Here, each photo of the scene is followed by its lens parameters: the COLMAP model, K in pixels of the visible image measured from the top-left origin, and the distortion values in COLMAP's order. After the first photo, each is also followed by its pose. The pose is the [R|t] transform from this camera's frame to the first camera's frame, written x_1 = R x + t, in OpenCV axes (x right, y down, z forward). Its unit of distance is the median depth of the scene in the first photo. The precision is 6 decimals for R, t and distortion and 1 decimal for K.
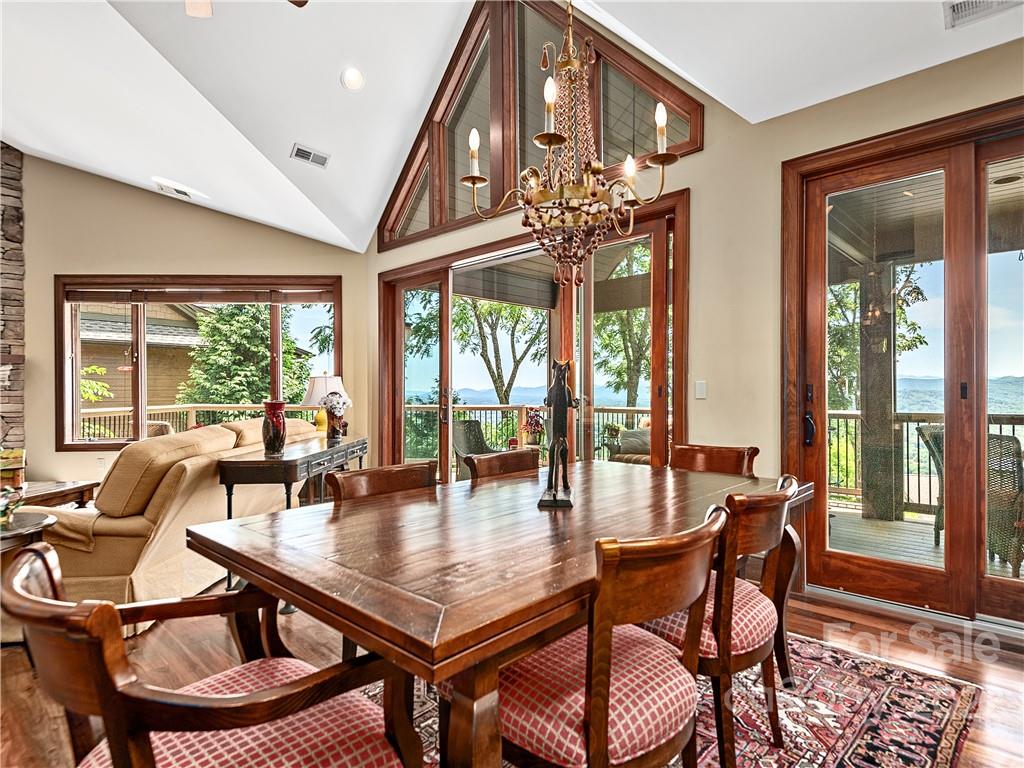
lens RADIAL K [[559.6, 0, 541.8], [0, 559.6, 391.6], [0, 0, 1]] dist [0.002804, -0.003038]
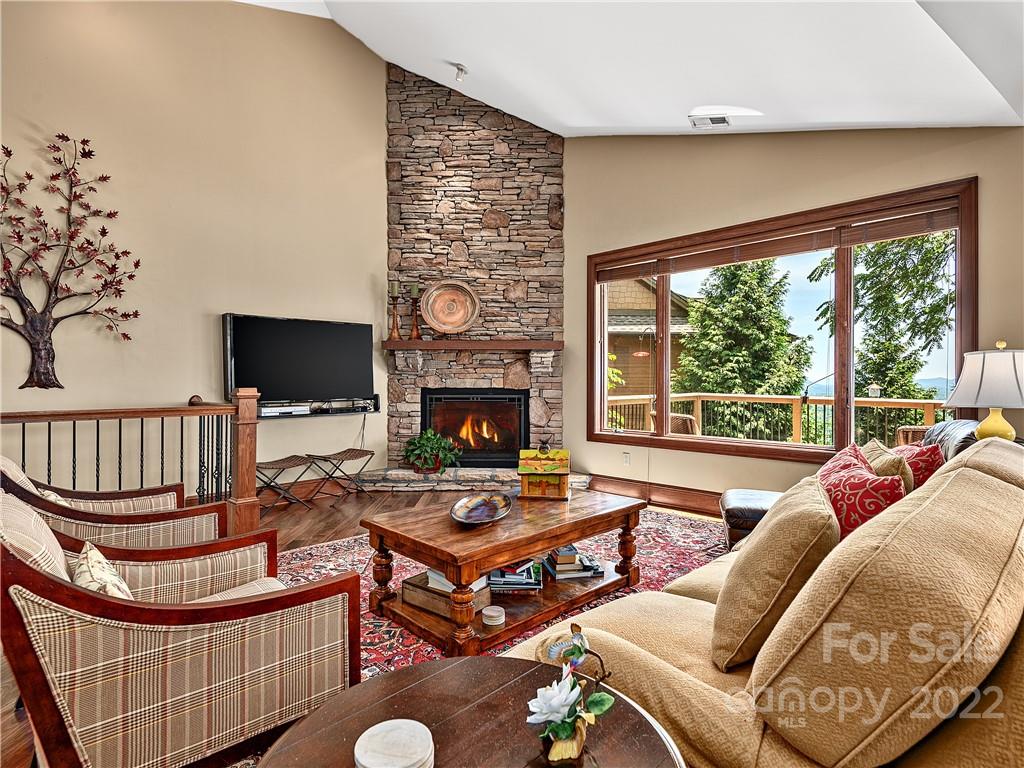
lens RADIAL K [[538.0, 0, 508.9], [0, 538.0, 381.6], [0, 0, 1]] dist [0.007575, -0.006487]
pose [[0.674975, 0.011974, -0.737743, -0.276580], [-0.008372, 0.999928, 0.008570, -0.000739], [0.737793, 0.000391, 0.675027, 0.276327]]
